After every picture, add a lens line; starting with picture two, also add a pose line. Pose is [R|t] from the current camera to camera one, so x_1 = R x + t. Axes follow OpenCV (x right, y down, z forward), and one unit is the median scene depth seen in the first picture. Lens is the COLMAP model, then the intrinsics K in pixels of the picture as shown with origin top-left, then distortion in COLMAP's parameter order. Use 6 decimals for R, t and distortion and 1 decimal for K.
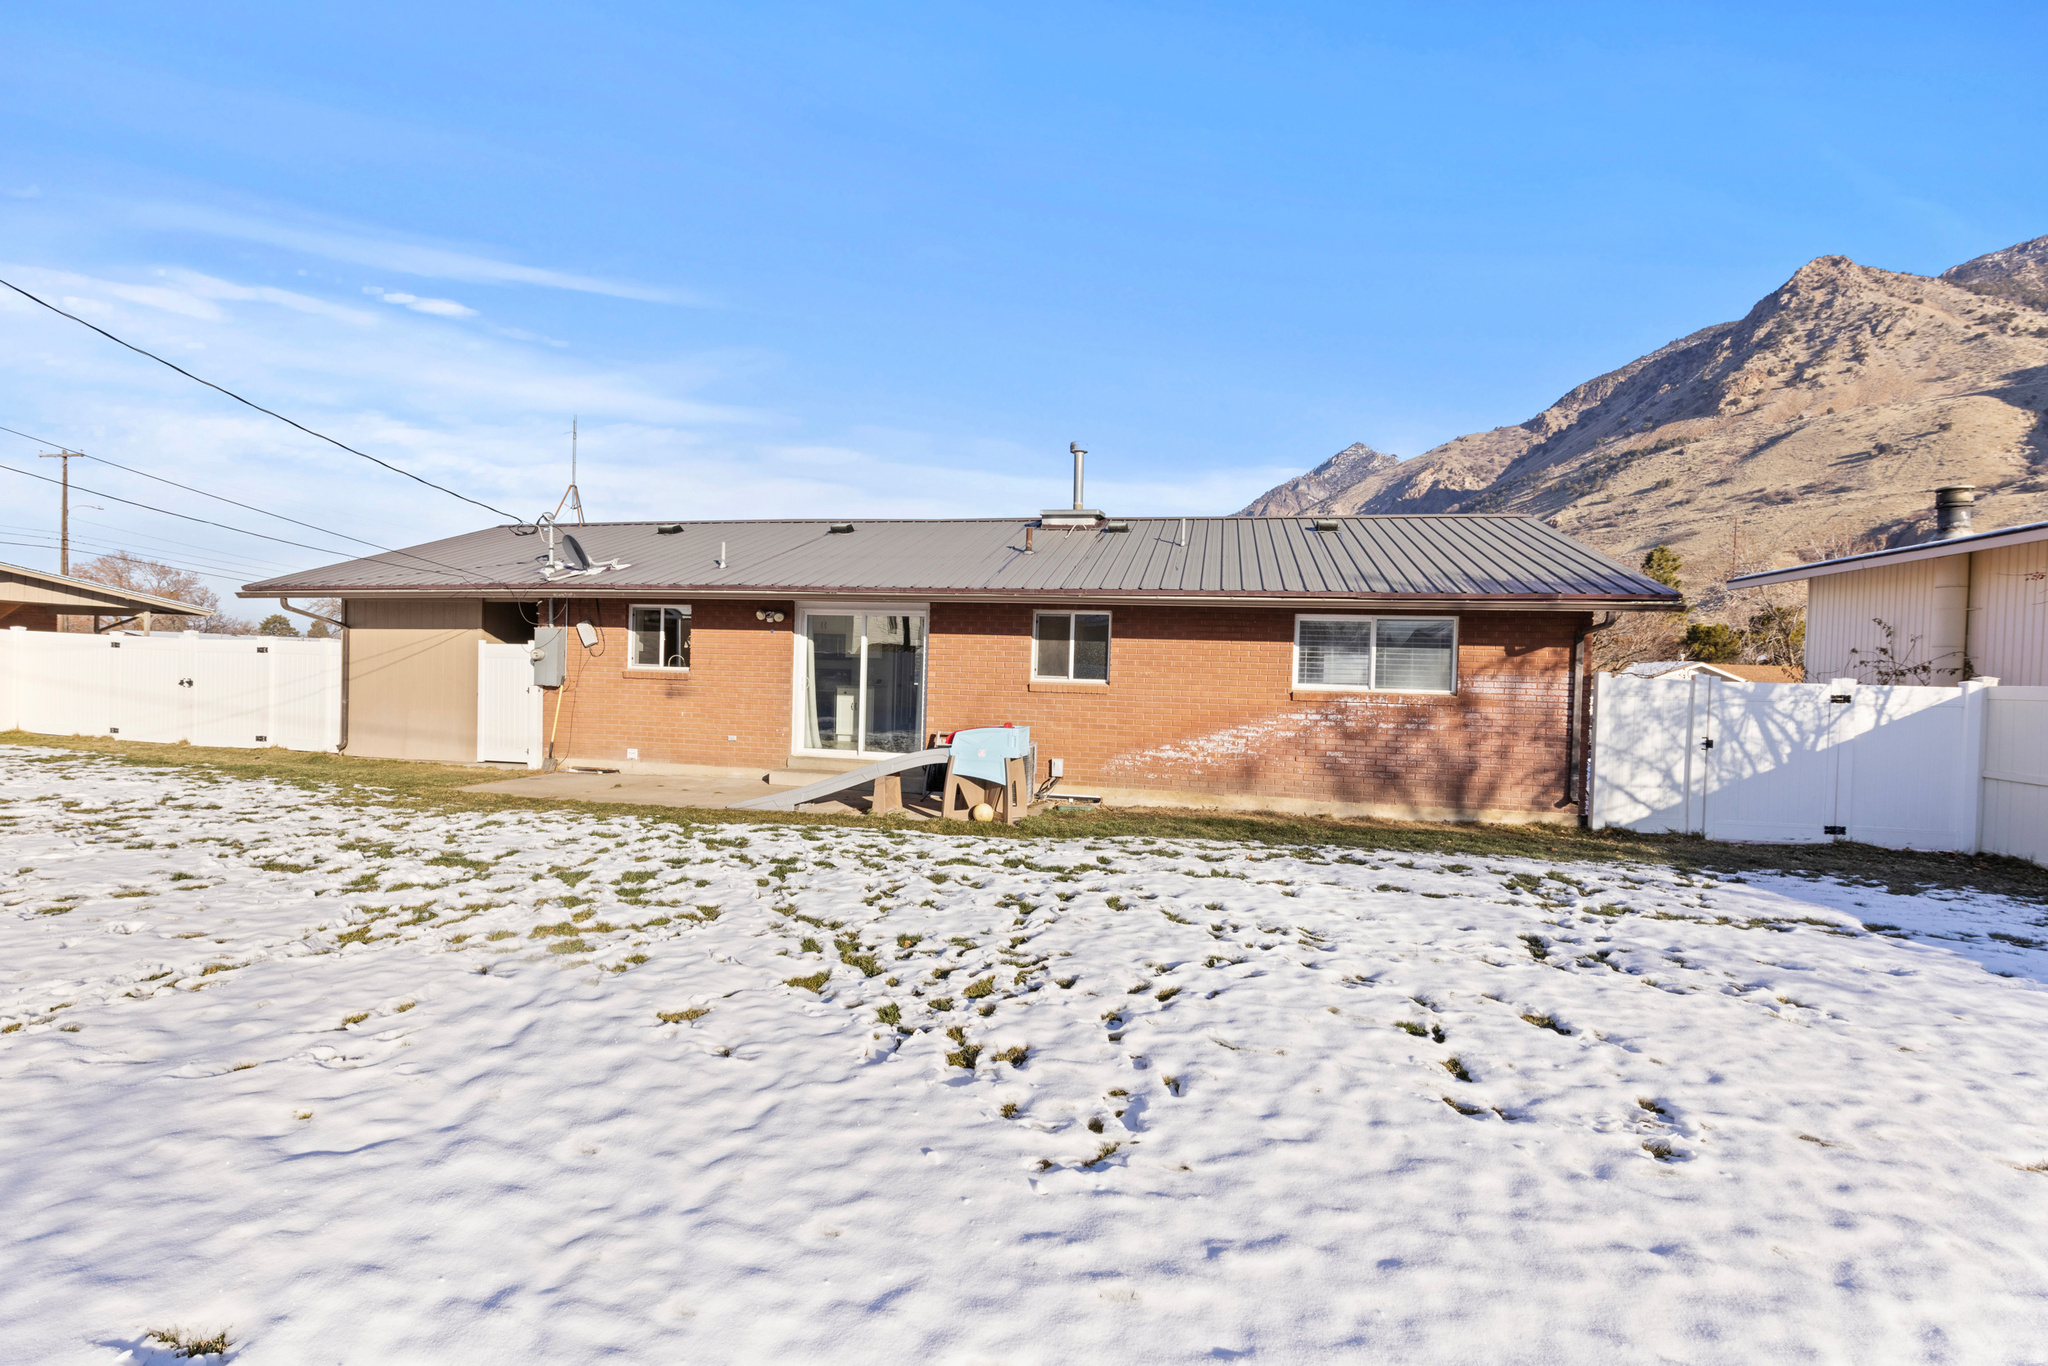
lens RADIAL K [[913.2, 0, 1024.0], [0, 913.2, 683.0], [0, 0, 1]] dist [0.029989, -0.023509]
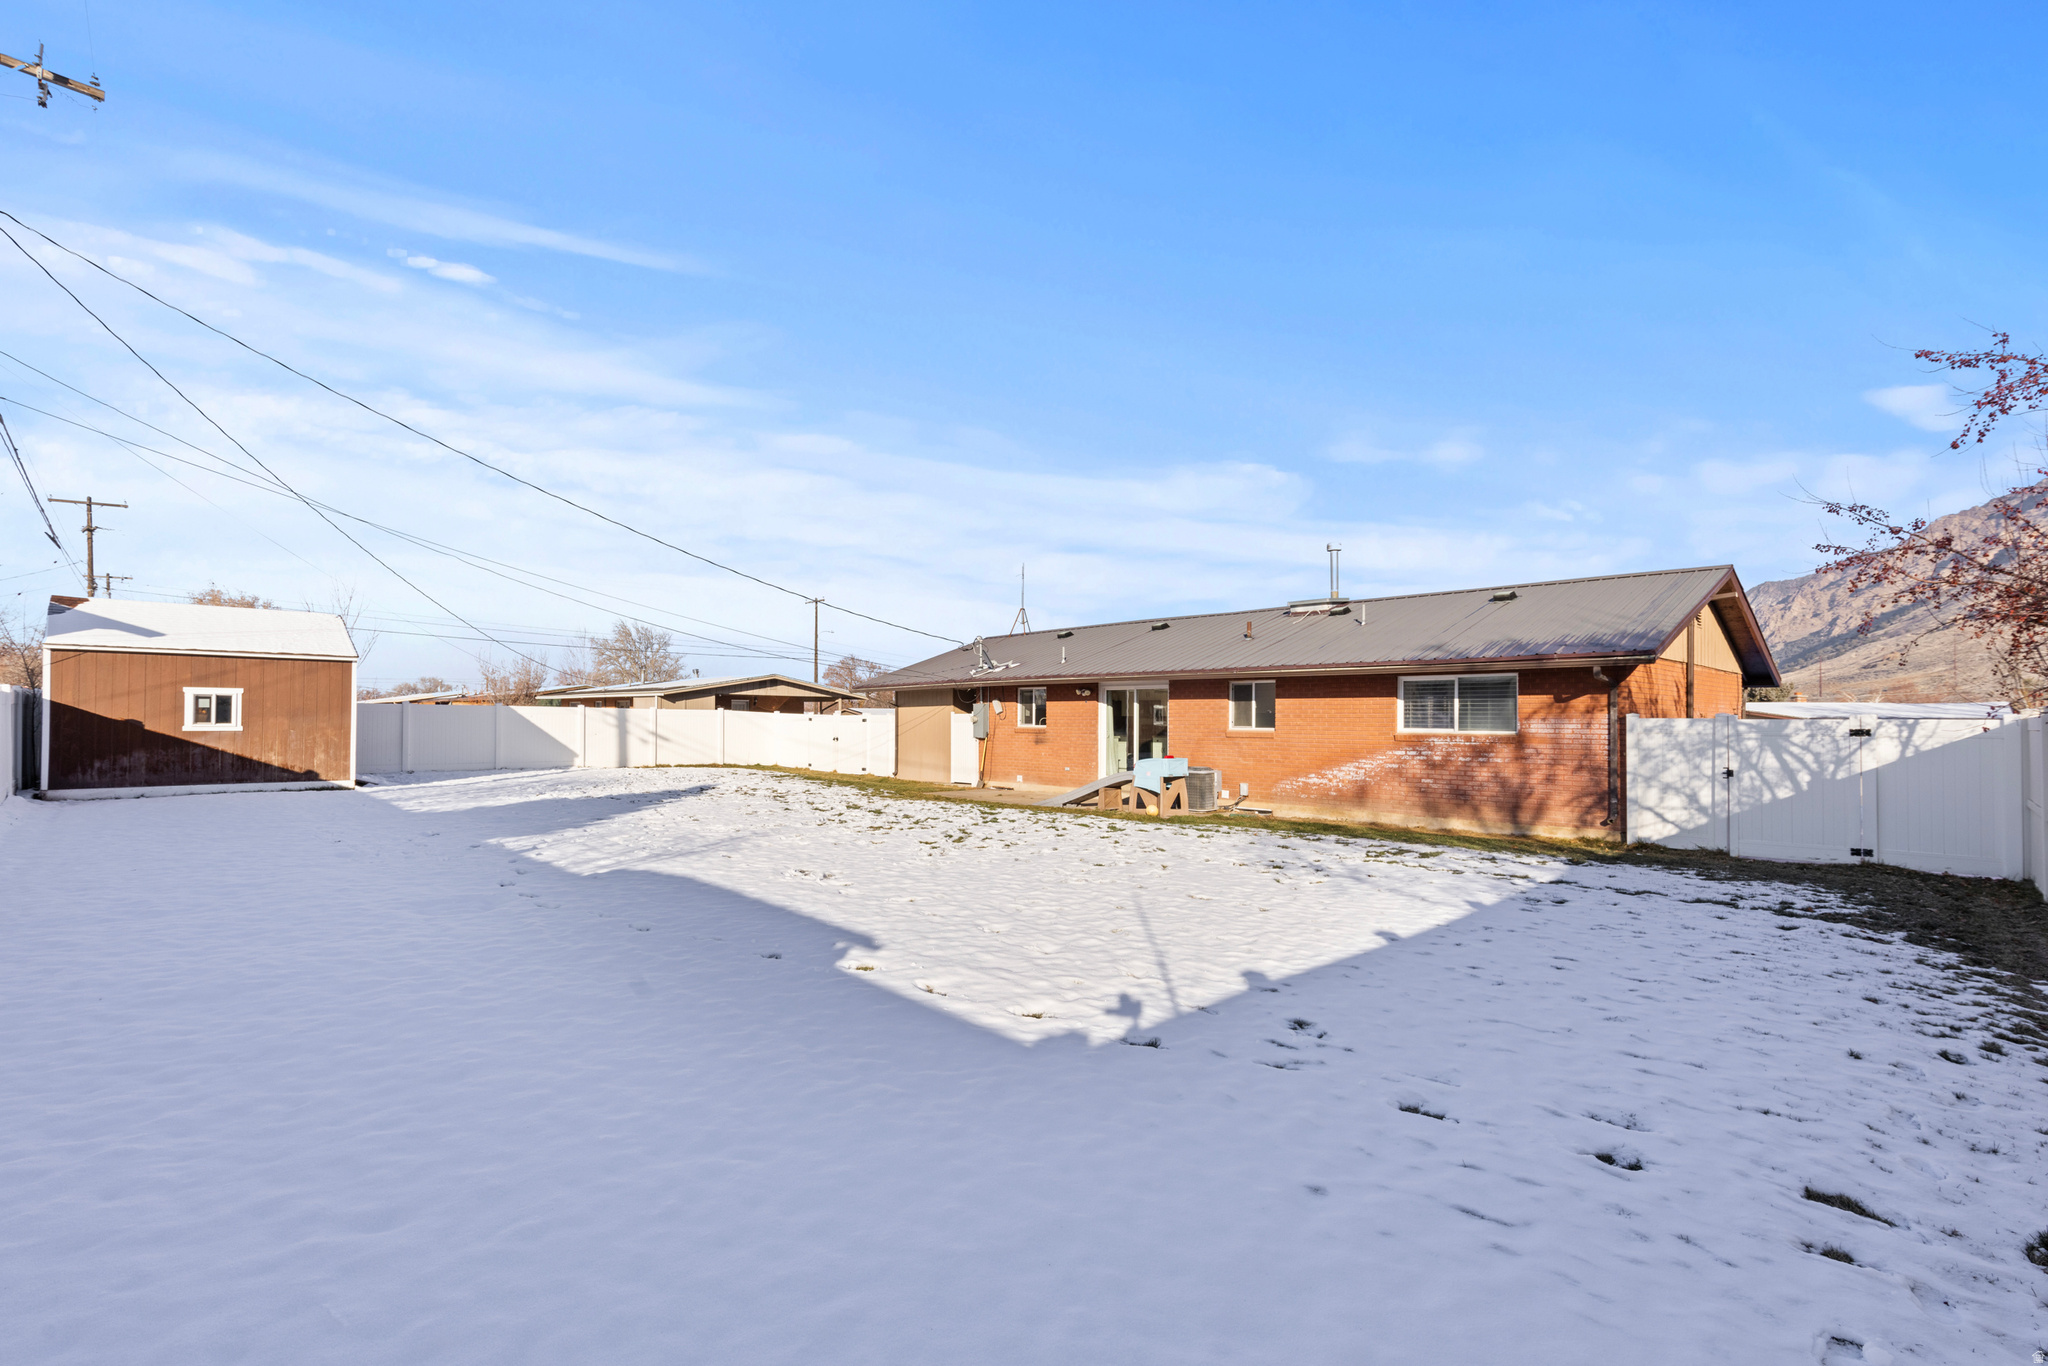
lens RADIAL K [[921.2, 0, 1001.3], [0, 921.2, 678.5], [0, 0, 1]] dist [0.003377, 0.000168]
pose [[0.812664, -0.049818, -0.580599, 0.627402], [0.009455, 0.997335, -0.072343, 0.021105], [0.582655, 0.053301, 0.810970, -0.451947]]
